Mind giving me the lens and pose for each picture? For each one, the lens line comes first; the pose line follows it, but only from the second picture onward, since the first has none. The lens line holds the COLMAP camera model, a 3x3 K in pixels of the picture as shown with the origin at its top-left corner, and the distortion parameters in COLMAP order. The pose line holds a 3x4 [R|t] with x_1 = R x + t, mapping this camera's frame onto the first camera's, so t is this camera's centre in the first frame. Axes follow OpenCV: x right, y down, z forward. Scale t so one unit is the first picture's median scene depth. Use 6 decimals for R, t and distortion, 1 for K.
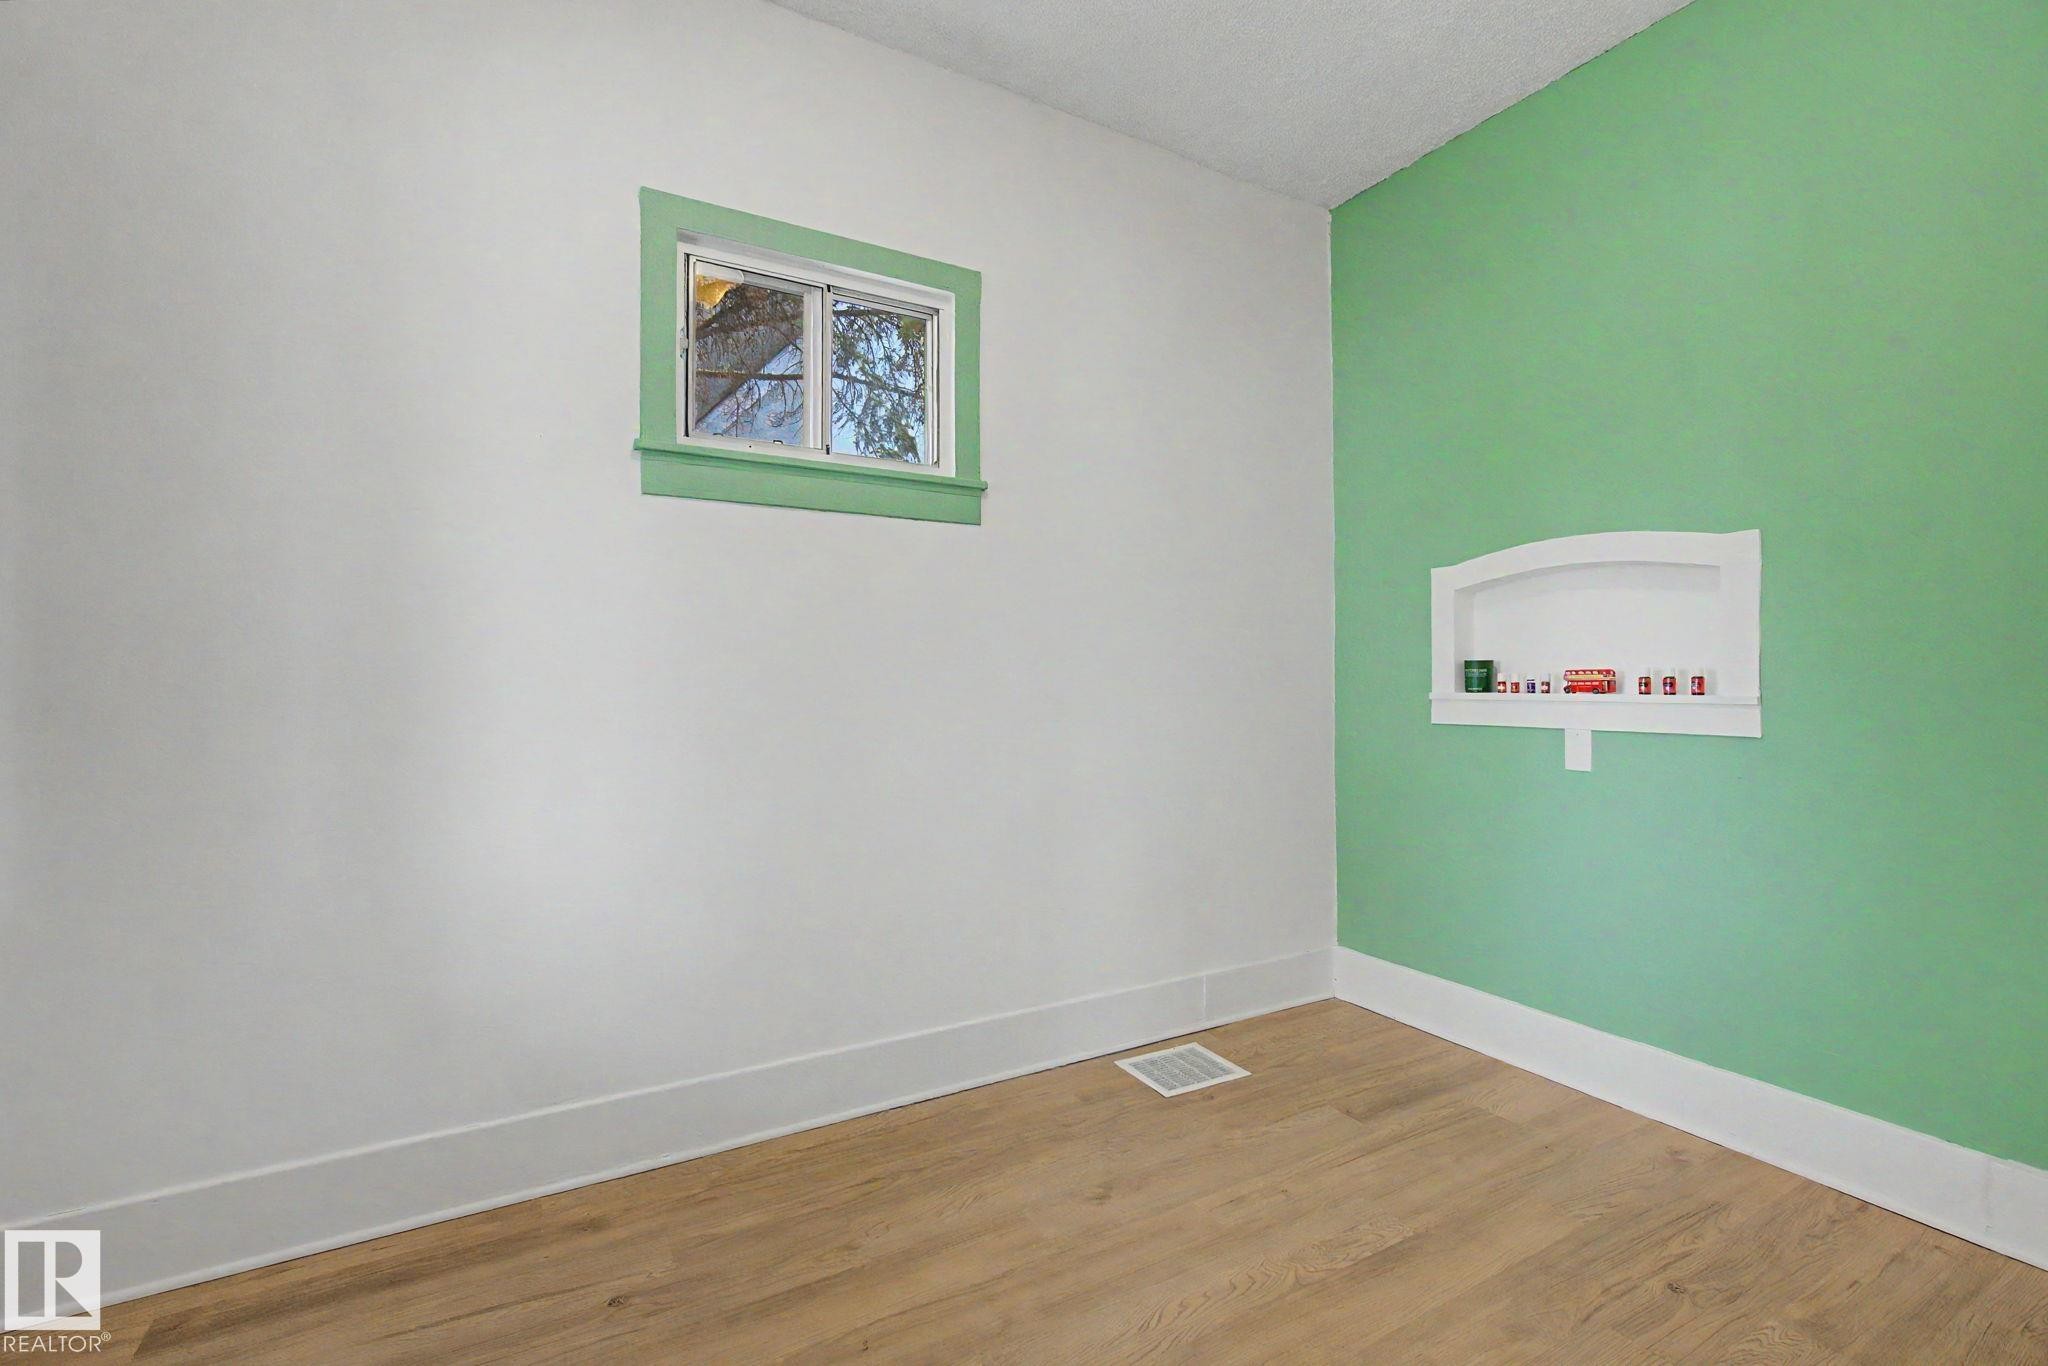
lens RADIAL K [[894.3, 0, 1015.9], [0, 894.3, 673.7], [0, 0, 1]] dist [0.000731, 0.000968]
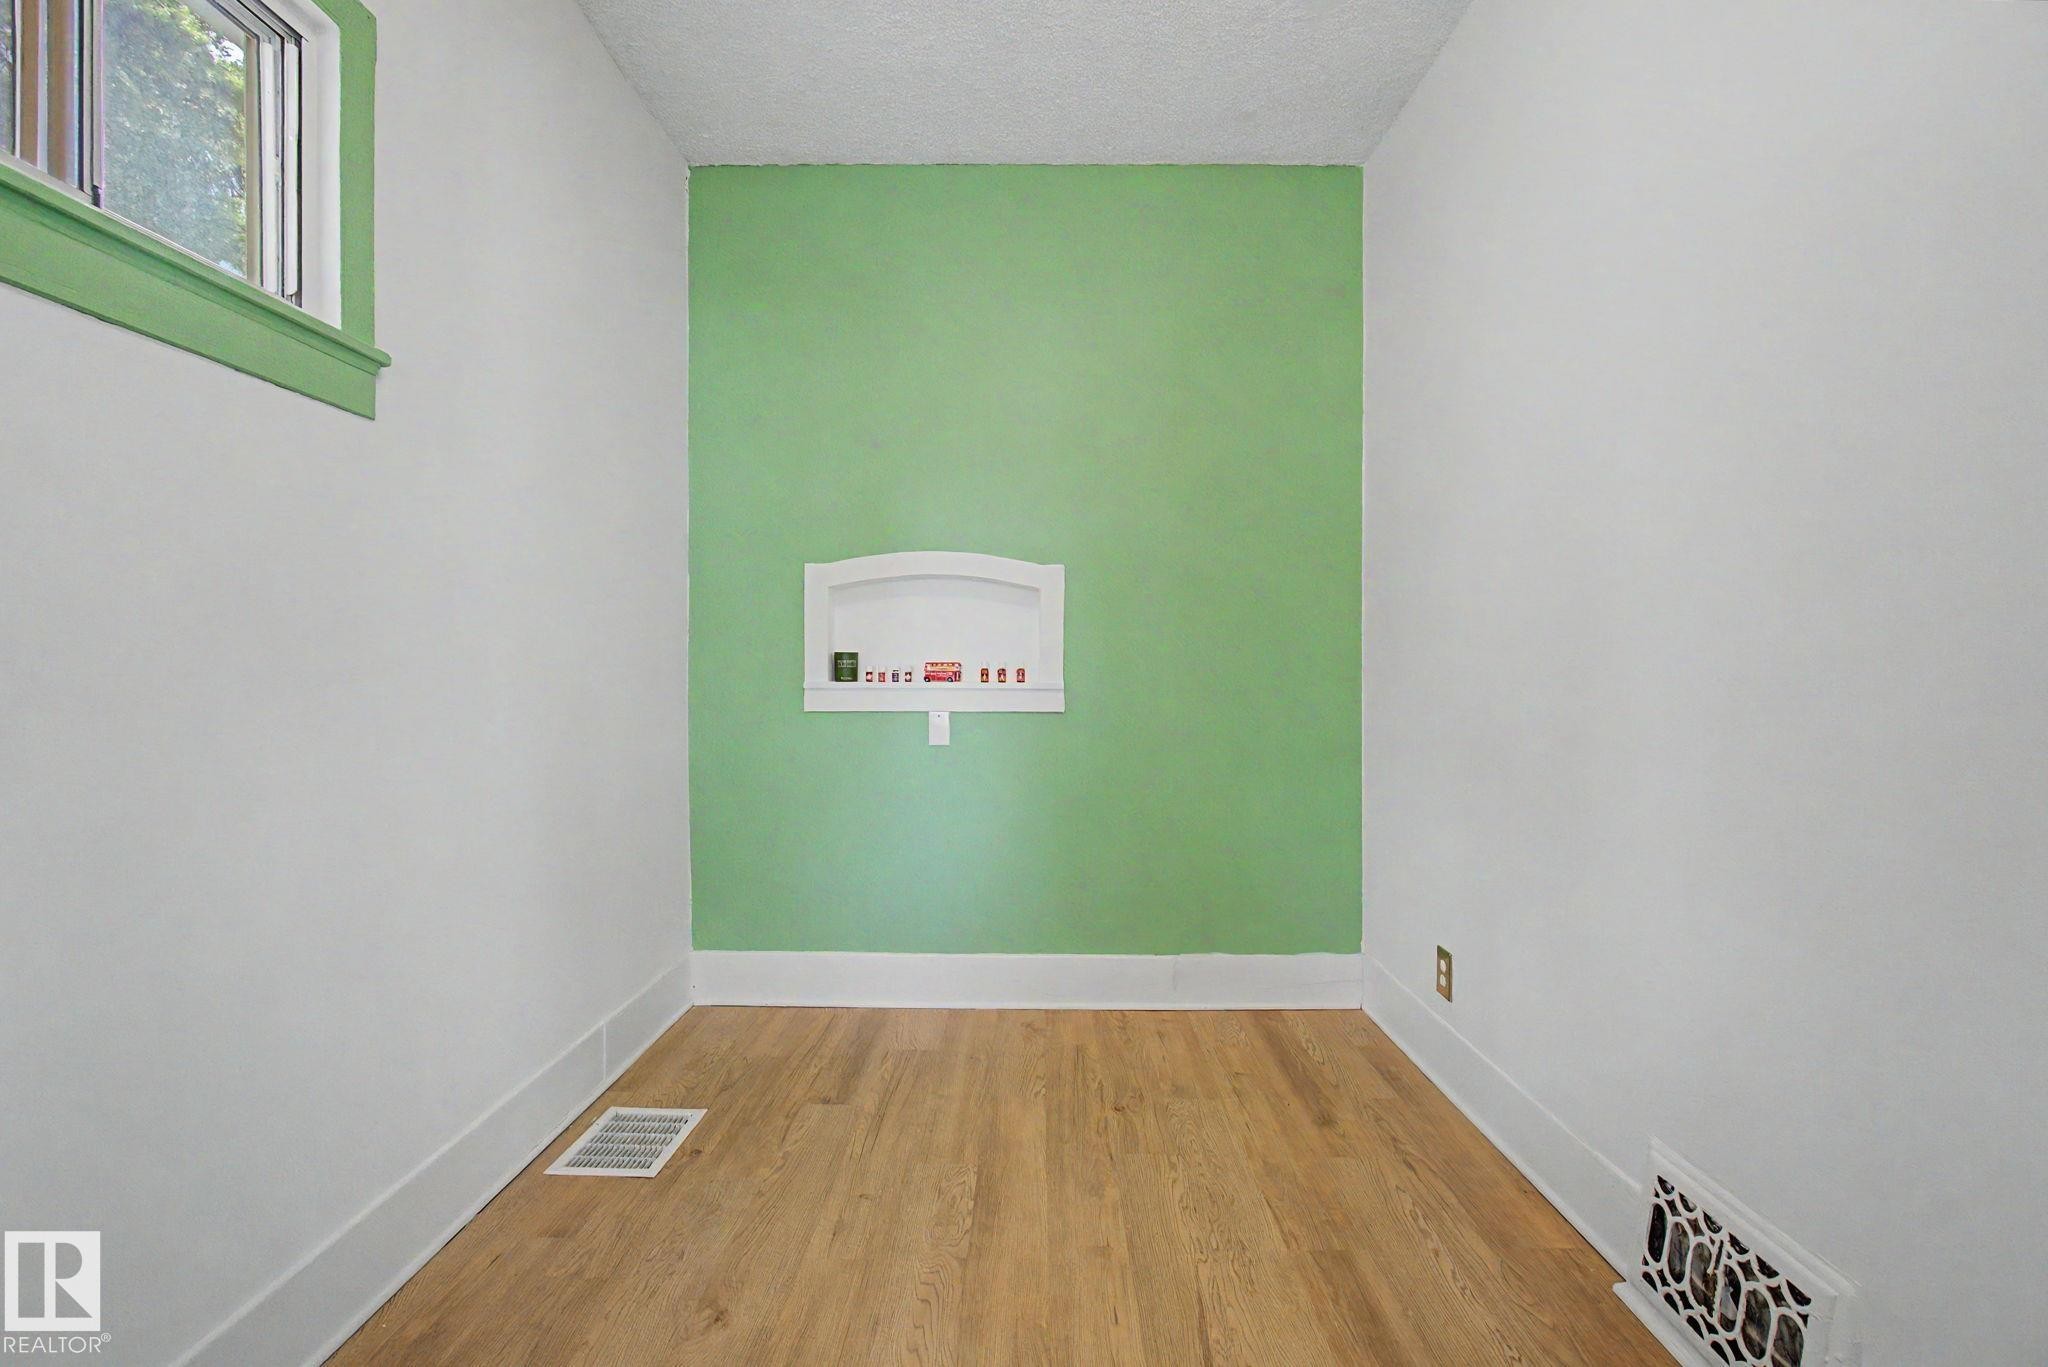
lens RADIAL K [[894.3, 0, 1015.9], [0, 894.3, 674.2], [0, 0, 1]] dist [0.000731, 0.000968]
pose [[0.507617, 0.002505, 0.861579, -0.355413], [-0.010490, 0.999940, 0.003273, 0.006763], [-0.861519, -0.010699, 0.507612, 0.291840]]
